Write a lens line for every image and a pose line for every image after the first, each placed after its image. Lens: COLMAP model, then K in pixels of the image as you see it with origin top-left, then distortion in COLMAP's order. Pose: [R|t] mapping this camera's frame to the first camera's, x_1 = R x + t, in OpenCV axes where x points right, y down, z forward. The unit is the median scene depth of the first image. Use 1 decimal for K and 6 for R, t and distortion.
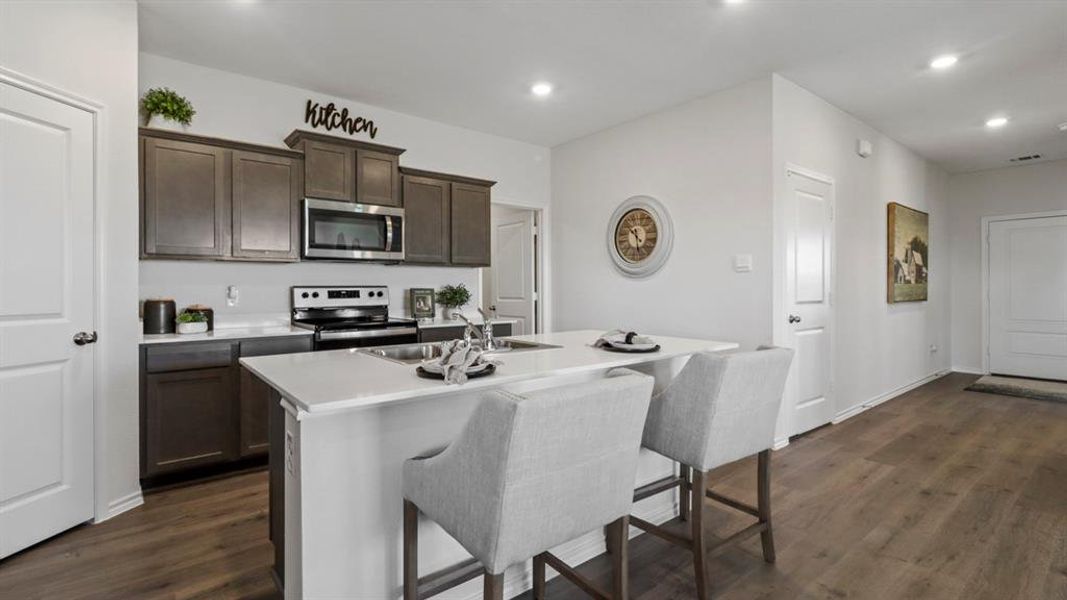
lens RADIAL K [[489.5, 0, 533.3], [0, 489.5, 291.8], [0, 0, 1]] dist [0.000434, 0.001644]
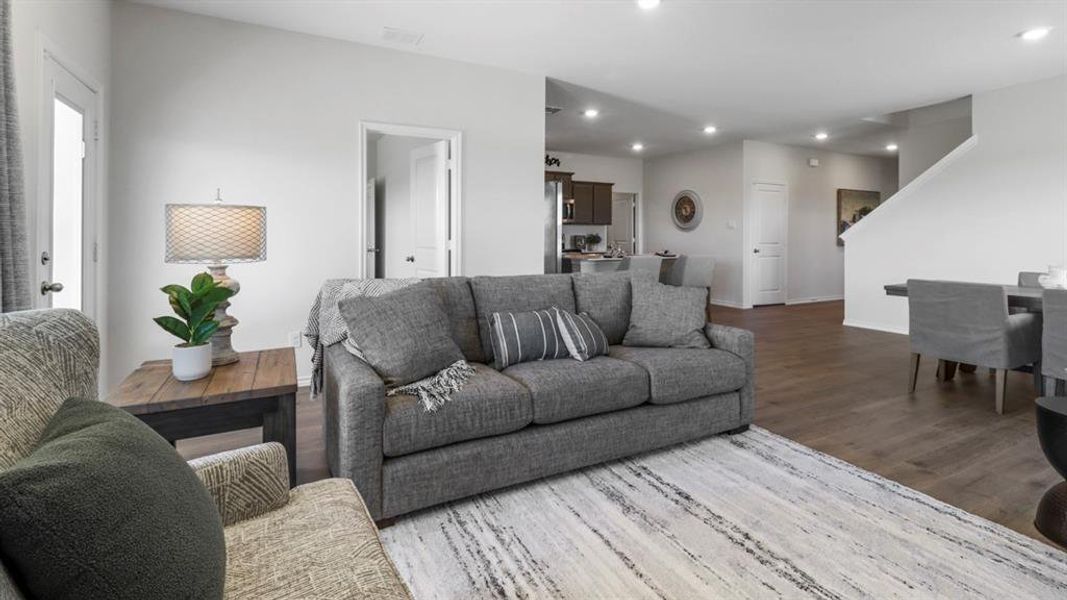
lens RADIAL K [[489.5, 0, 532.5], [0, 489.5, 232.3], [0, 0, 1]] dist [0.000434, 0.001644]
pose [[0.980320, 0.005922, -0.197328, -0.009278], [-0.008811, 0.999866, -0.013767, 0.011913], [0.197220, 0.015235, 0.980241, -1.241602]]
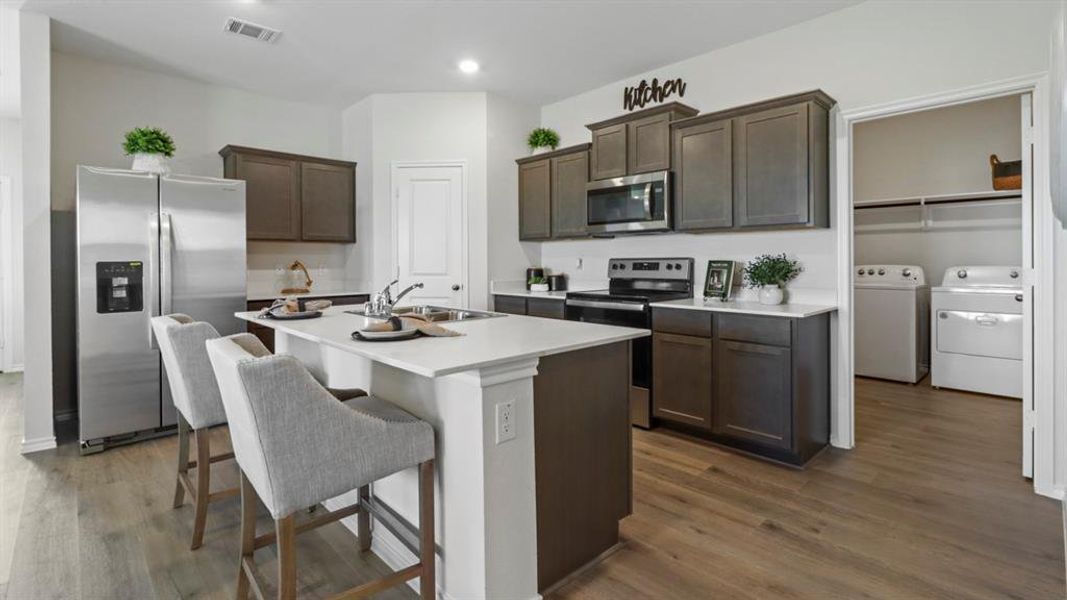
lens RADIAL K [[489.5, 0, 529.5], [0, 489.5, 261.2], [0, 0, 1]] dist [0.000434, 0.001644]
pose [[0.083009, 0.007419, -0.996521, 0.602452], [0.000063, 0.999972, 0.007450, -0.013074], [0.996549, -0.000681, 0.083006, 0.683842]]
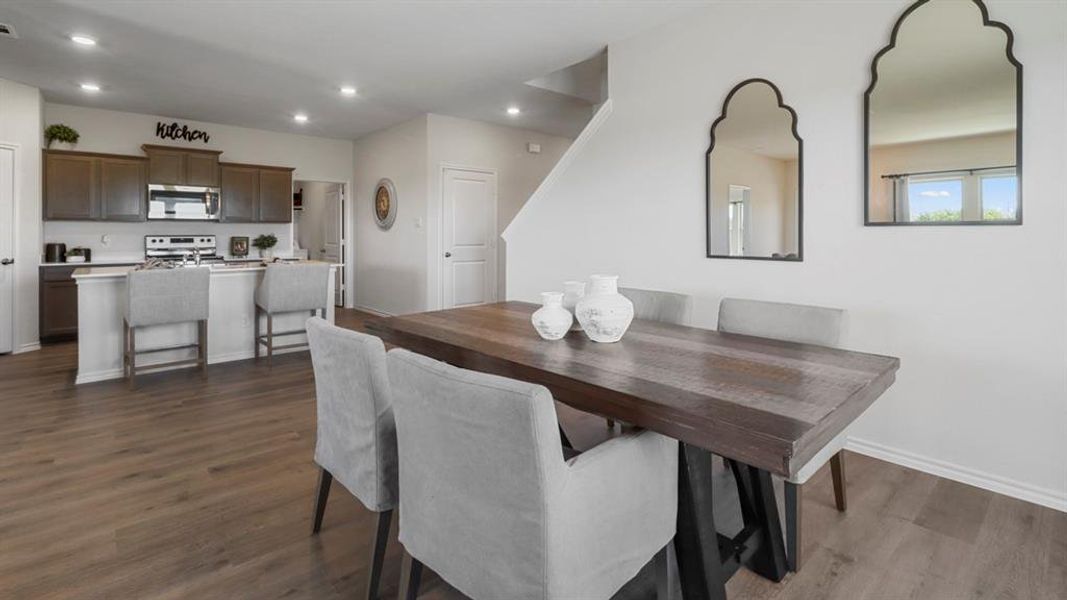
lens RADIAL K [[489.5, 0, 529.7], [0, 489.5, 235.0], [0, 0, 1]] dist [0.000434, 0.001644]
pose [[0.998935, -0.000626, 0.046142, 0.697291], [0.001069, 0.999953, -0.009597, 0.003834], [-0.046134, 0.009636, 0.998889, -0.684714]]
